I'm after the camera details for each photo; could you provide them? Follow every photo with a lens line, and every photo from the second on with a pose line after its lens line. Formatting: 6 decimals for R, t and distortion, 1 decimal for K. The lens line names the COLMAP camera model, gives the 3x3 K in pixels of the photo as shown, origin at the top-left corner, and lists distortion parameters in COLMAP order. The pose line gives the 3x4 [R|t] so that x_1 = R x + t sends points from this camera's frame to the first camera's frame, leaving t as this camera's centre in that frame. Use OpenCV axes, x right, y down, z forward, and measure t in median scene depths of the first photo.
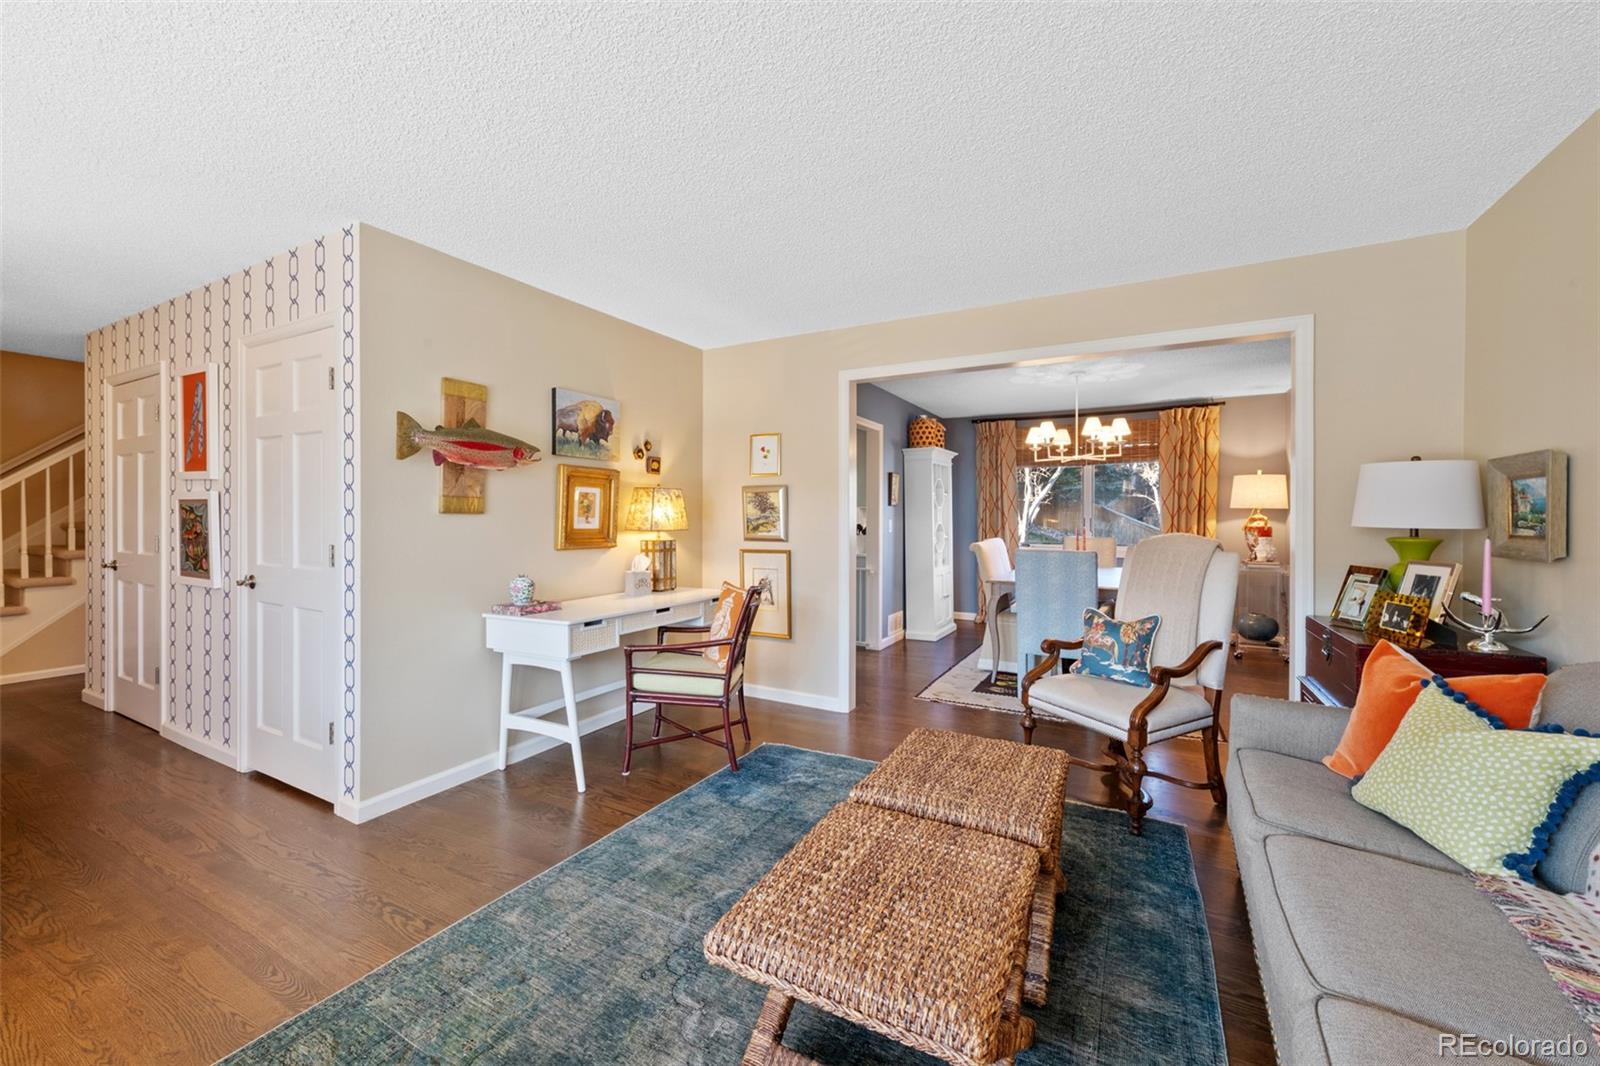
lens RADIAL K [[626.3, 0, 802.2], [0, 626.3, 520.1], [0, 0, 1]] dist [0.003099, -0.000703]
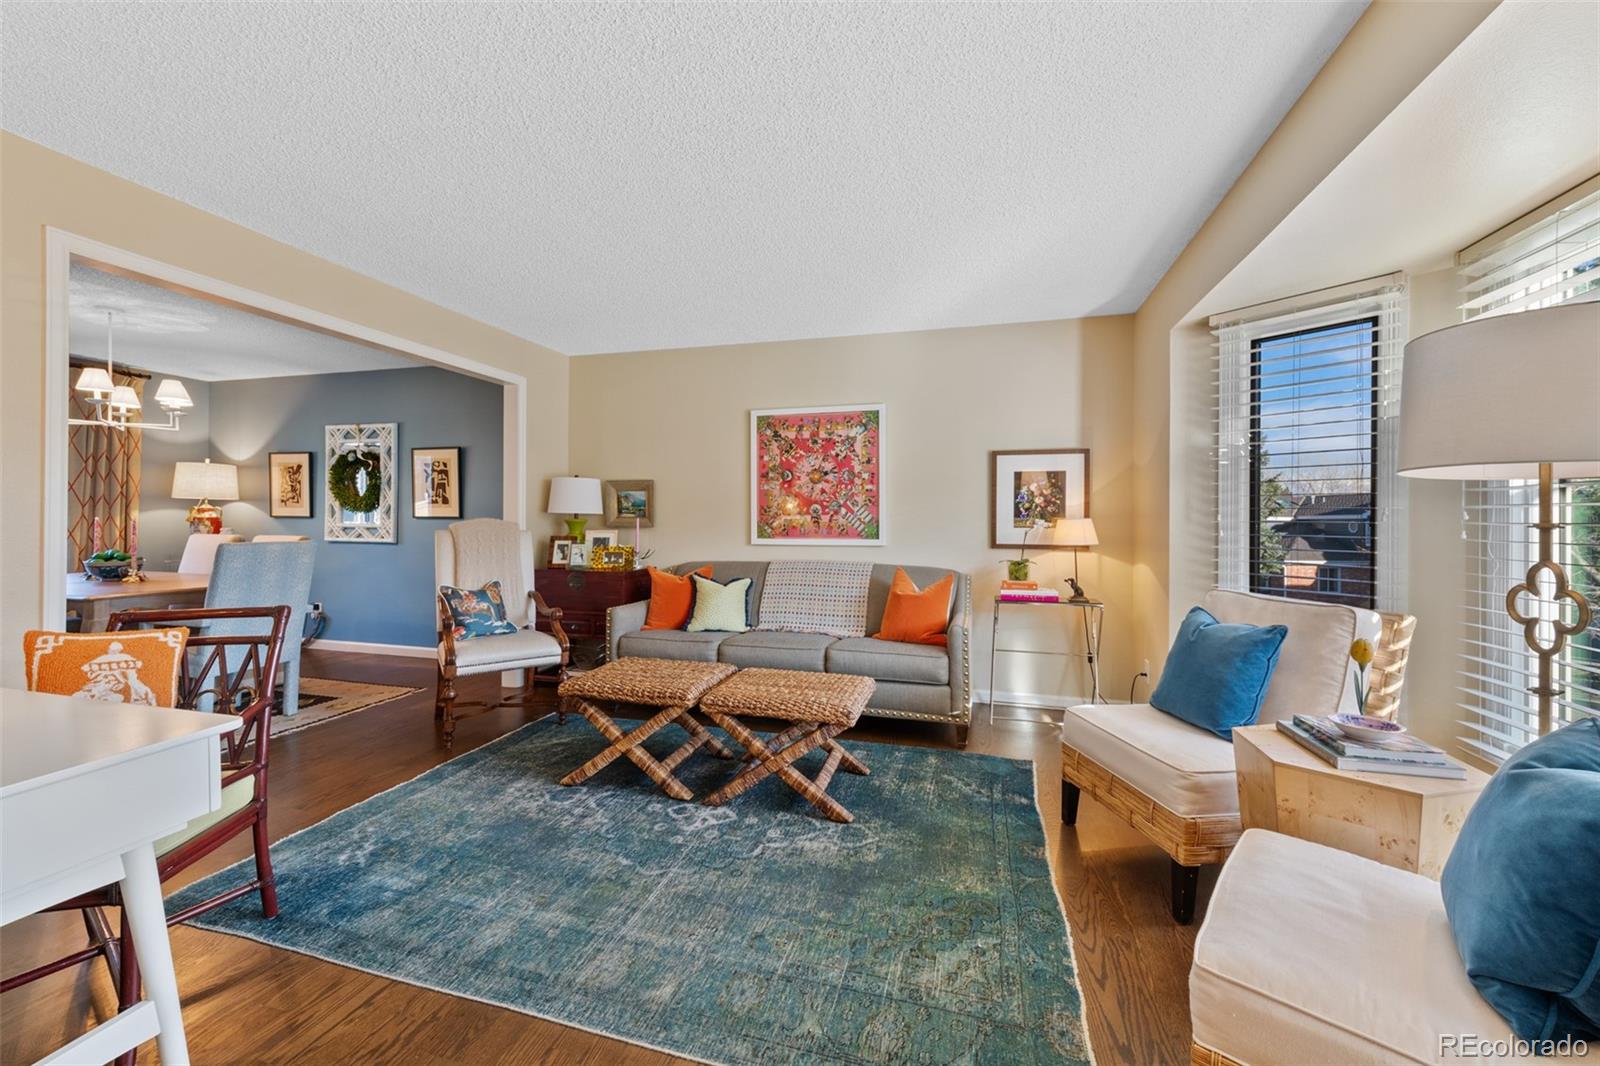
lens RADIAL K [[626.3, 0, 804.8], [0, 626.3, 516.7], [0, 0, 1]] dist [0.003099, -0.000703]
pose [[-0.230885, -0.001309, 0.972980, -0.693423], [0.001225, 0.999998, 0.001637, 0.013647], [-0.972980, 0.001570, -0.230882, 0.545844]]
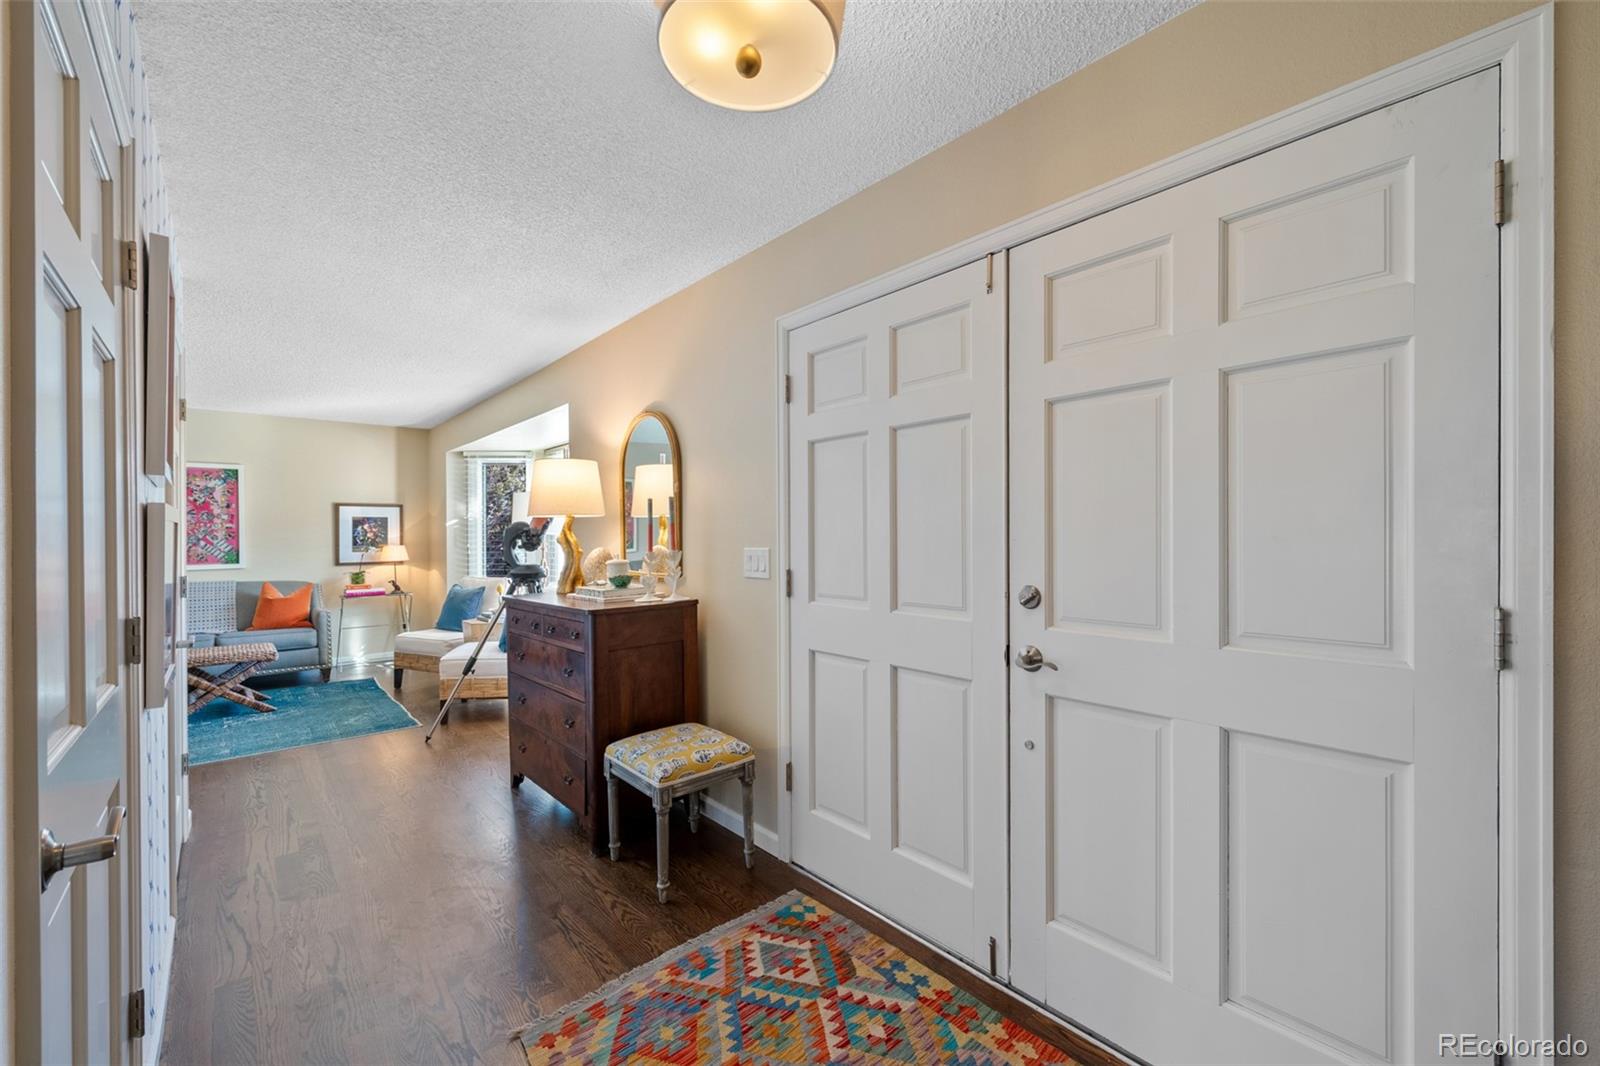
lens RADIAL K [[626.3, 0, 789.9], [0, 626.3, 533.4], [0, 0, 1]] dist [0.003099, -0.000703]
pose [[-0.942270, 0.003944, 0.334830, -1.472871], [0.006356, 0.999961, 0.006107, -0.020869], [-0.334793, 0.007883, -0.942259, 1.197566]]
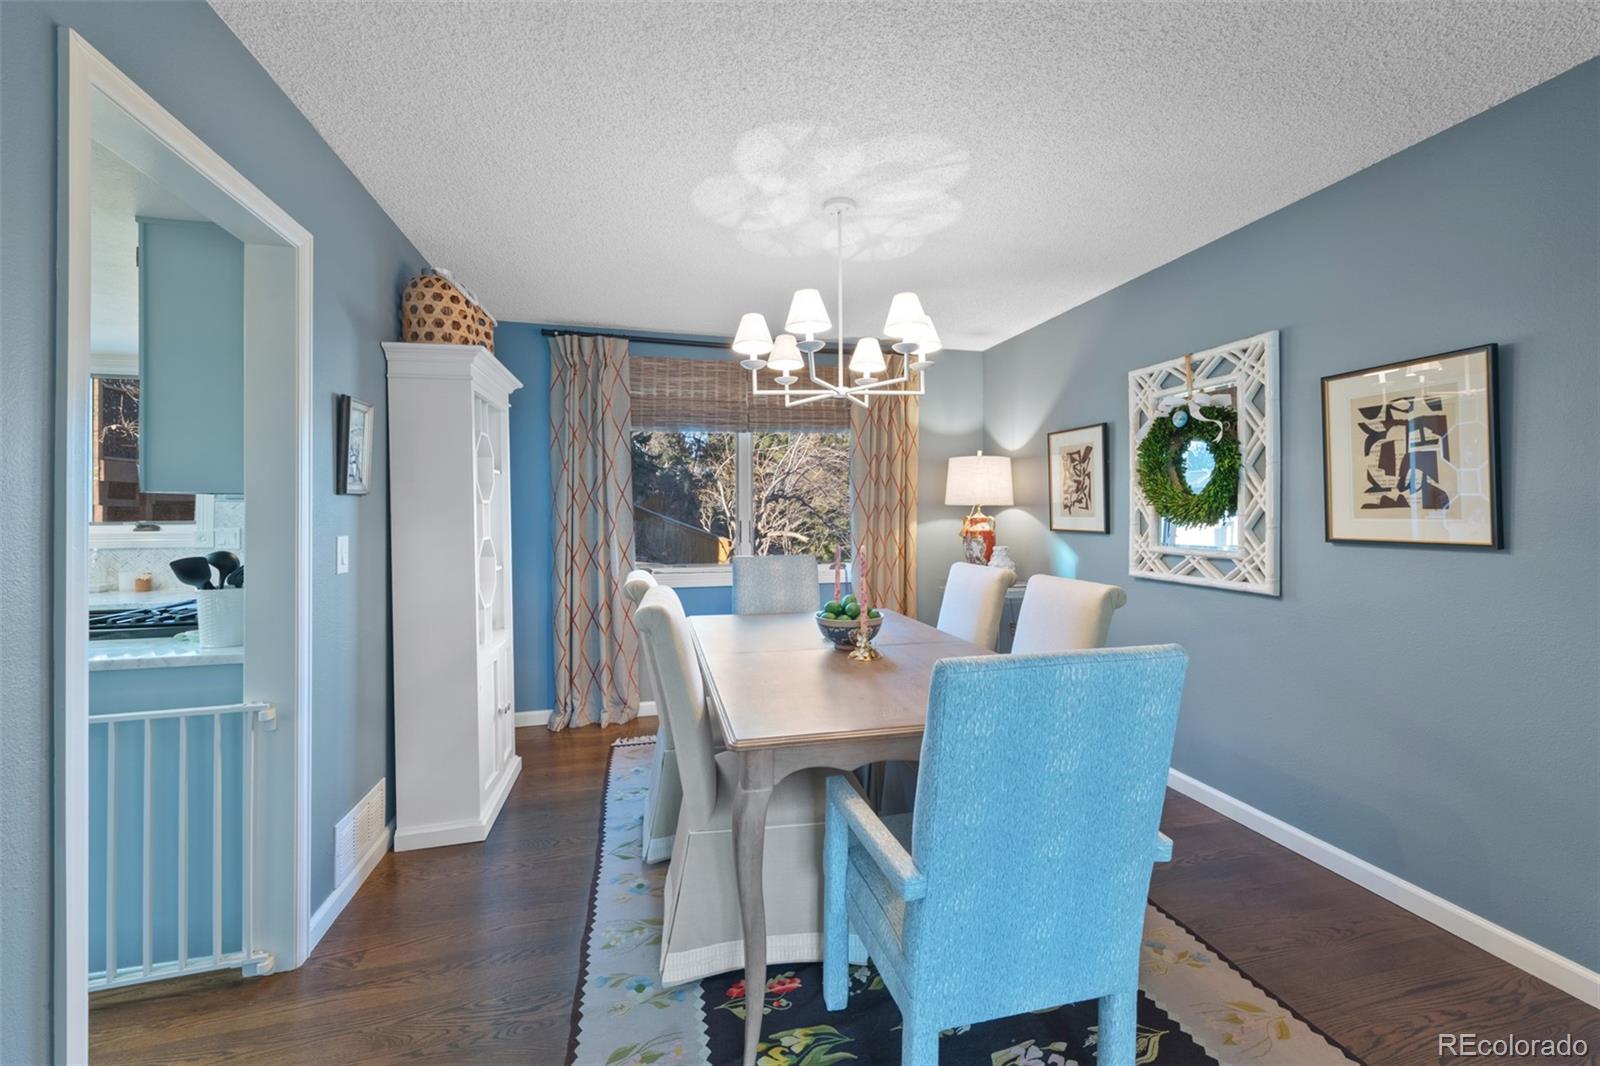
lens RADIAL K [[650.7, 0, 809.7], [0, 650.7, 509.6], [0, 0, 1]] dist [0.003467, 0.000213]
pose [[0.729085, -0.001592, 0.684421, 0.144428], [0.011231, 0.999890, -0.009638, -0.014374], [-0.684331, 0.014714, 0.729023, 0.986515]]
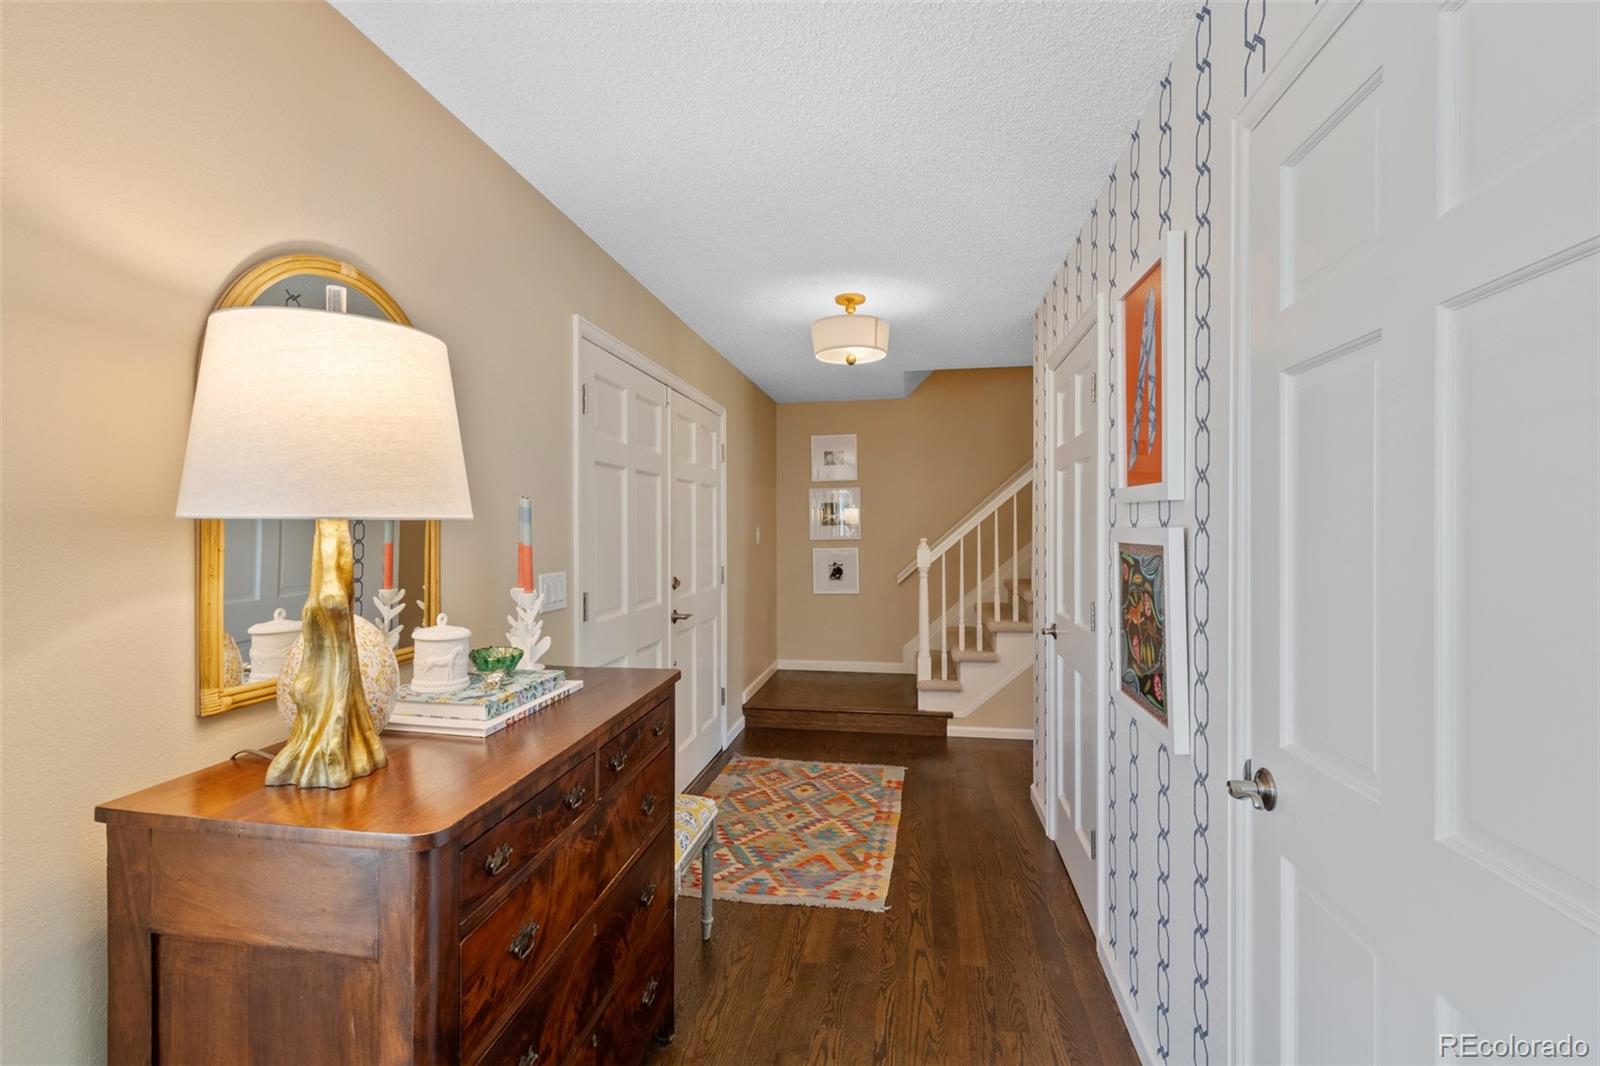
lens RADIAL K [[716.5, 0, 799.5], [0, 716.5, 530.1], [0, 0, 1]] dist [0.000491, 0.000607]
pose [[0.332082, -0.004073, -0.943242, -0.499427], [-0.006498, 0.999957, -0.006606, -0.035422], [0.943228, 0.008323, 0.332041, 0.530125]]
